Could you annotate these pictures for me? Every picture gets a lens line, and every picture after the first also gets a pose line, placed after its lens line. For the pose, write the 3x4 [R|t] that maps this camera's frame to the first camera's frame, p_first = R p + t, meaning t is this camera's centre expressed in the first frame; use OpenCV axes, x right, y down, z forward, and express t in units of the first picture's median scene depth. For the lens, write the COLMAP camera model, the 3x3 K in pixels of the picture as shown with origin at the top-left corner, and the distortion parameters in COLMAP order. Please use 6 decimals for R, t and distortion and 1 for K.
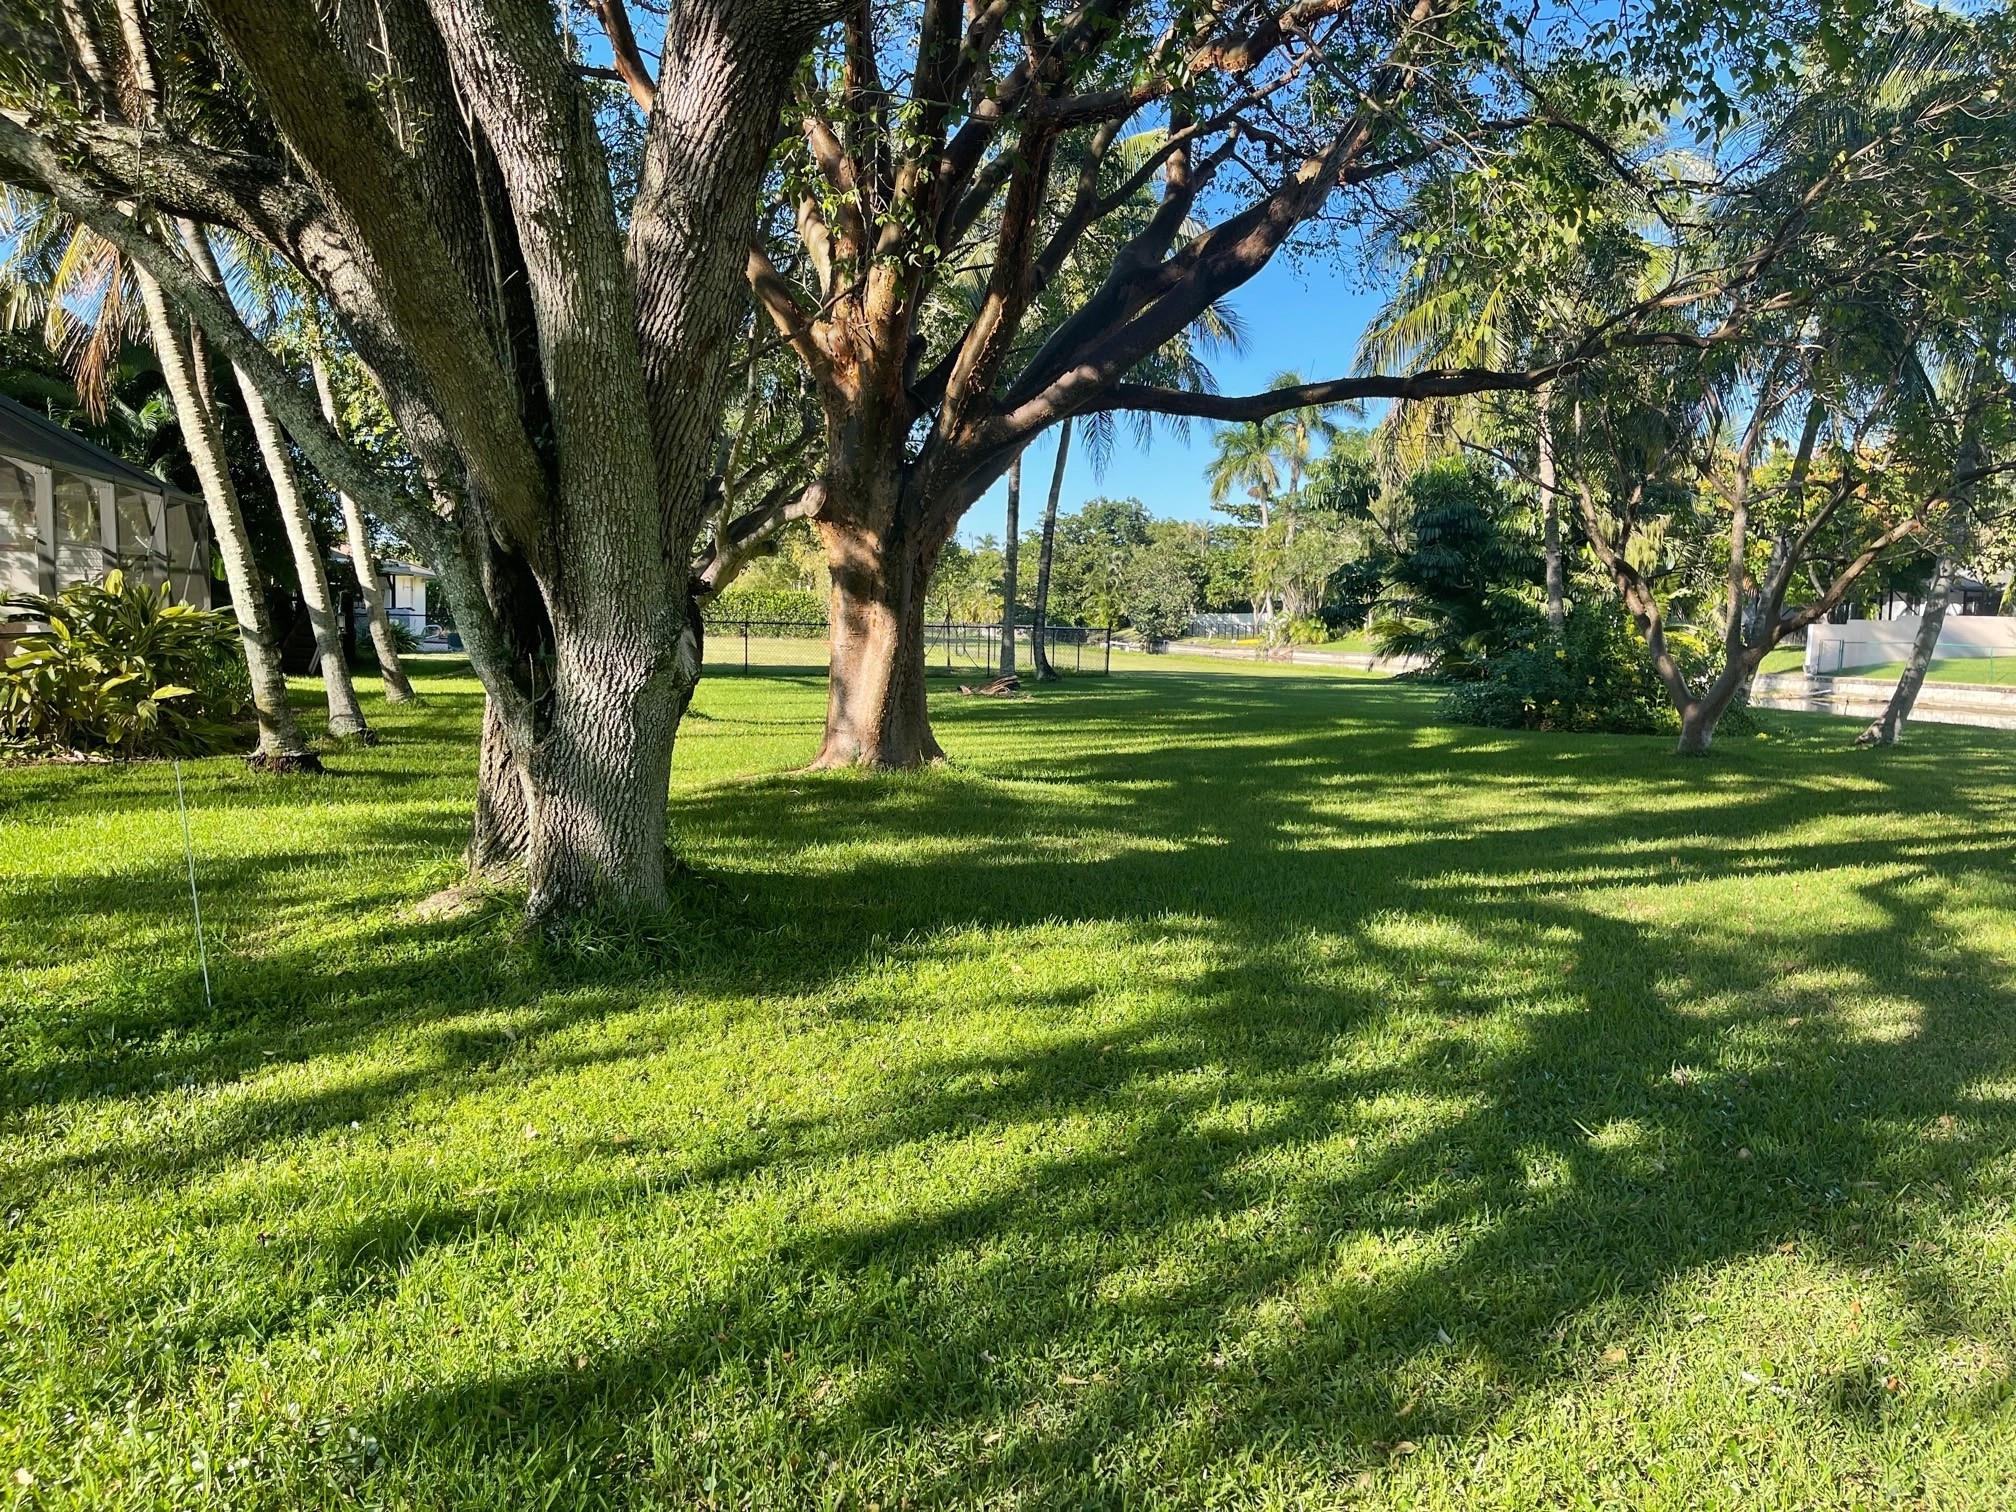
lens RADIAL K [[1515.0, 0, 1009.2], [0, 1515.0, 758.2], [0, 0, 1]] dist [0.035987, -0.044460]
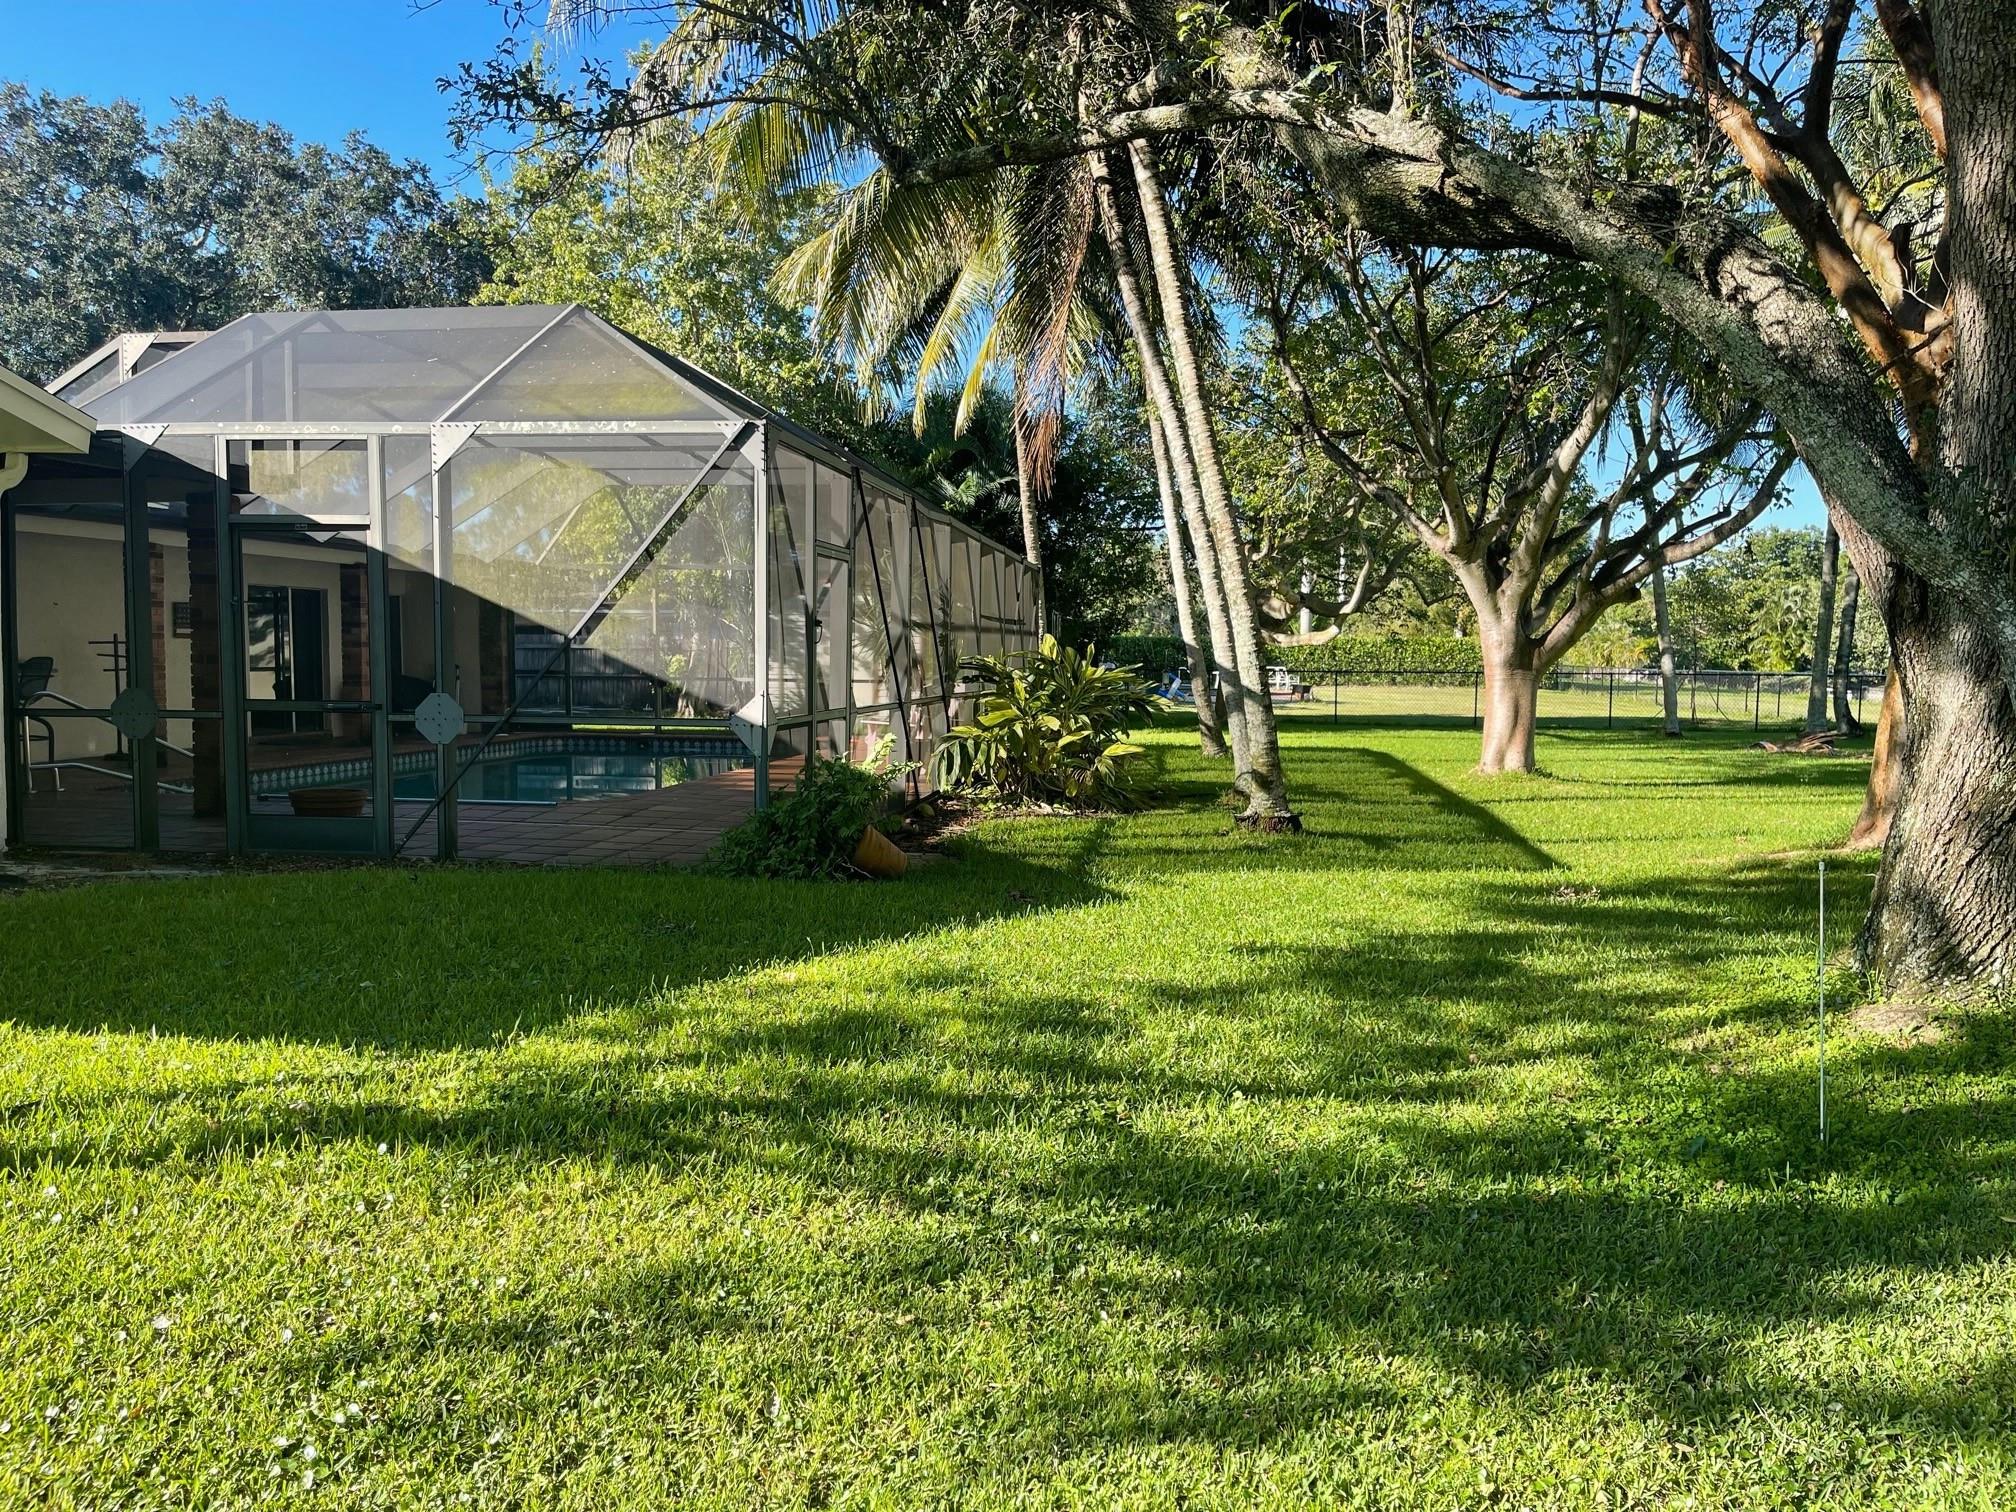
lens RADIAL K [[1515.0, 0, 998.3], [0, 1515.0, 752.0], [0, 0, 1]] dist [0.035987, -0.044460]
pose [[0.926288, 0.010965, -0.376658, -0.242907], [-0.024203, 0.999244, -0.030432, -0.008240], [0.376039, 0.037306, 0.925852, 0.007119]]
